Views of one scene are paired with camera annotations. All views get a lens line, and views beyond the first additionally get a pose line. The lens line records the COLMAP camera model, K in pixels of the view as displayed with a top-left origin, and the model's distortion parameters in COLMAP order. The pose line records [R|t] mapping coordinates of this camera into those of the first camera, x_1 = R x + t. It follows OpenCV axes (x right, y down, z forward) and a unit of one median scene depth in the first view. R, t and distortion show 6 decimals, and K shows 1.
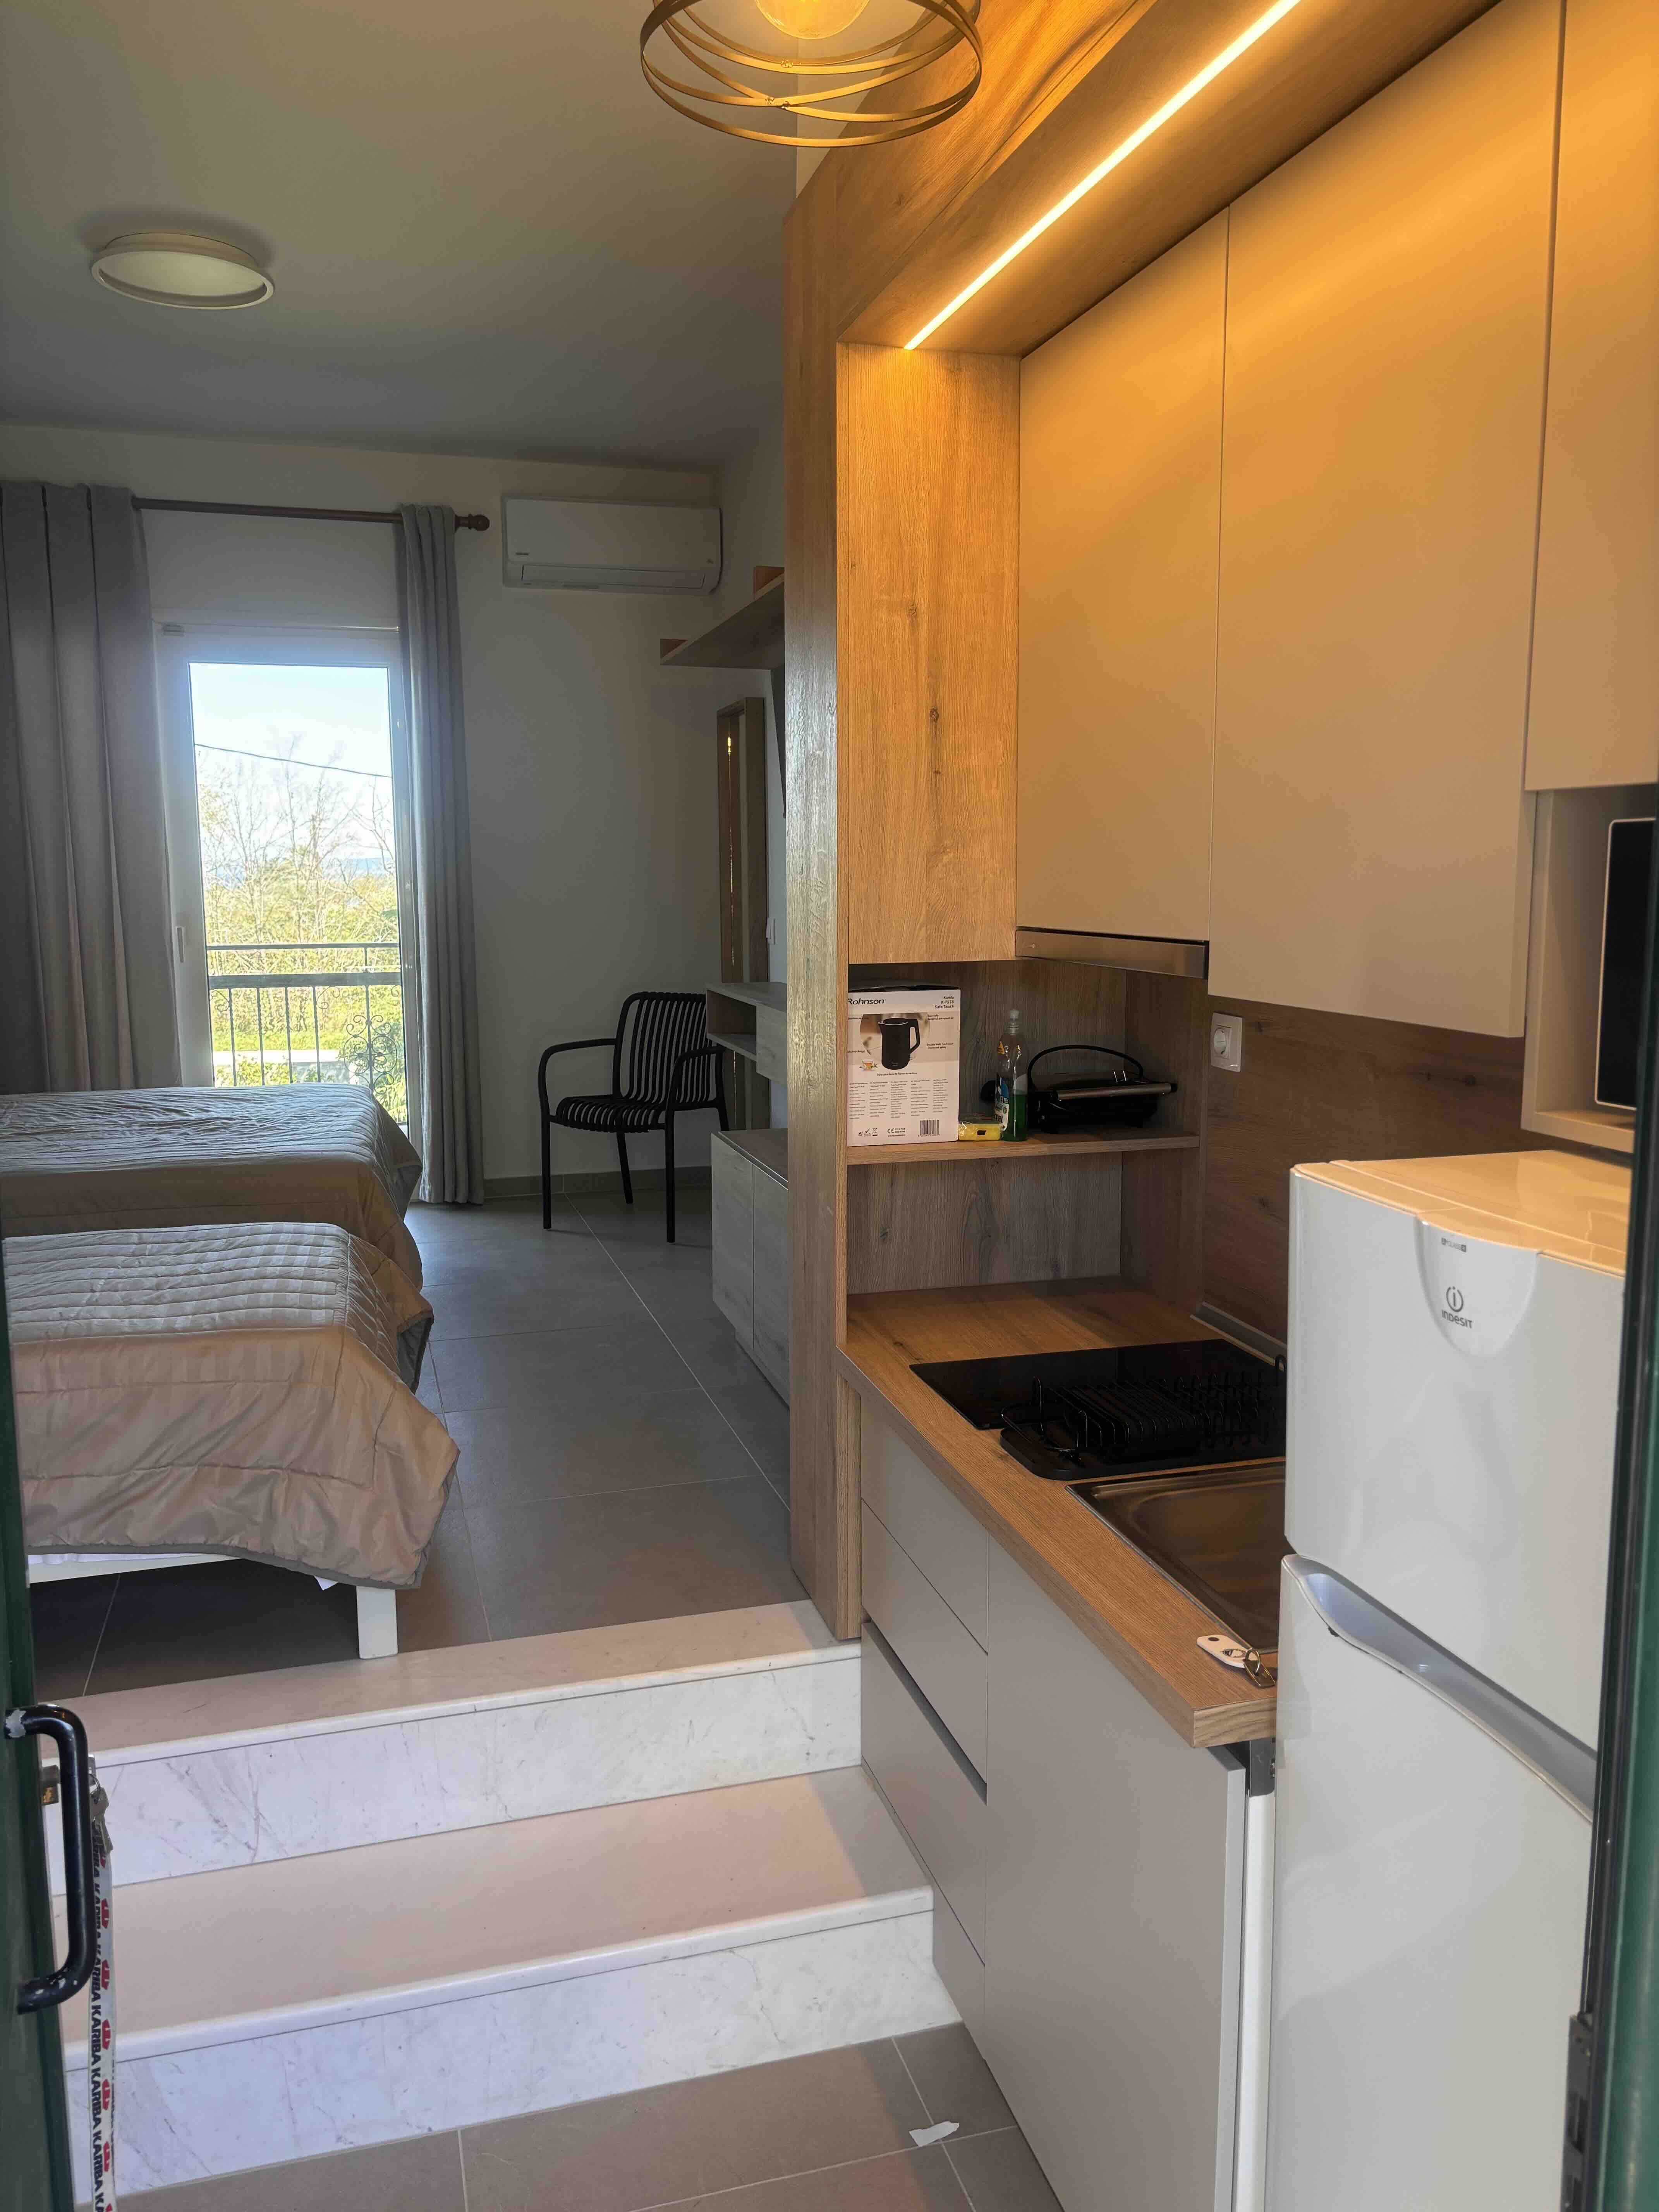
lens RADIAL K [[1665.0, 0, 830.3], [0, 1665.0, 1104.7], [0, 0, 1]] dist [0.007609, -0.000633]
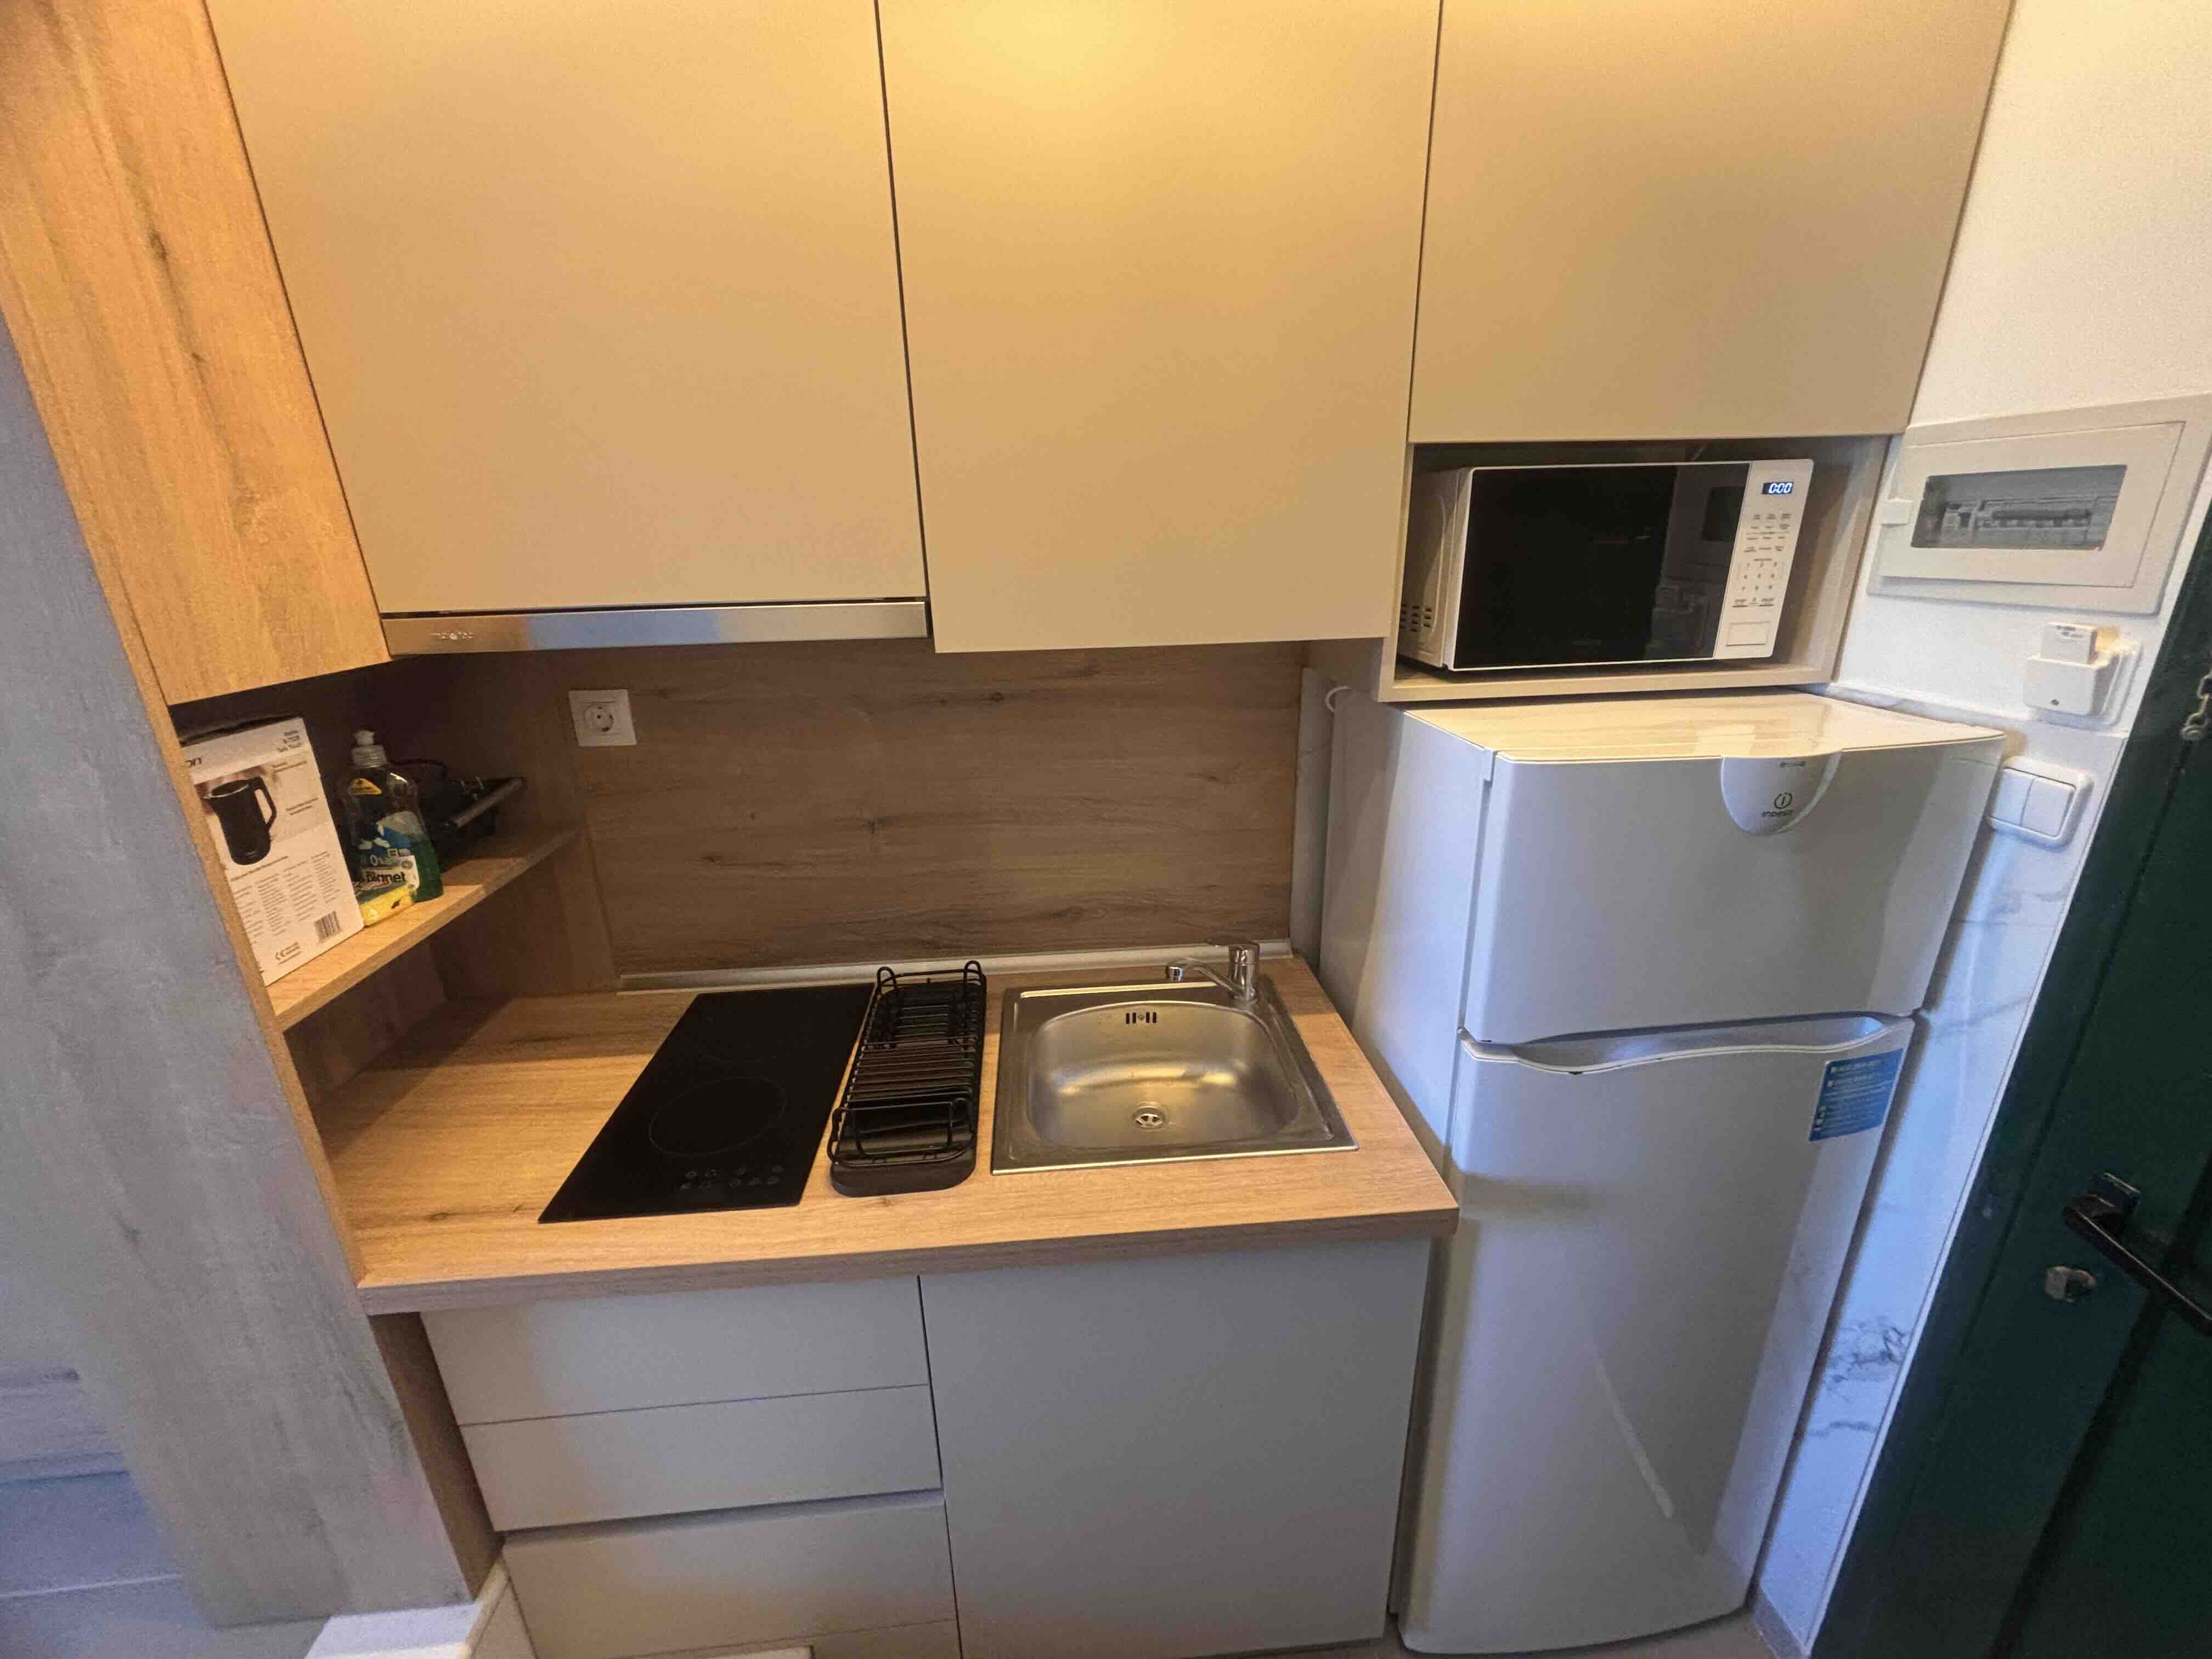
lens RADIAL K [[890.1, 0, 1107.7], [0, 890.1, 826.0], [0, 0, 1]] dist [-0.000092, -0.000626]
pose [[0.195046, -0.305246, 0.932085, -0.209808], [0.161625, 0.947348, 0.276424, -0.075801], [-0.967385, 0.096732, 0.234112, 0.615933]]
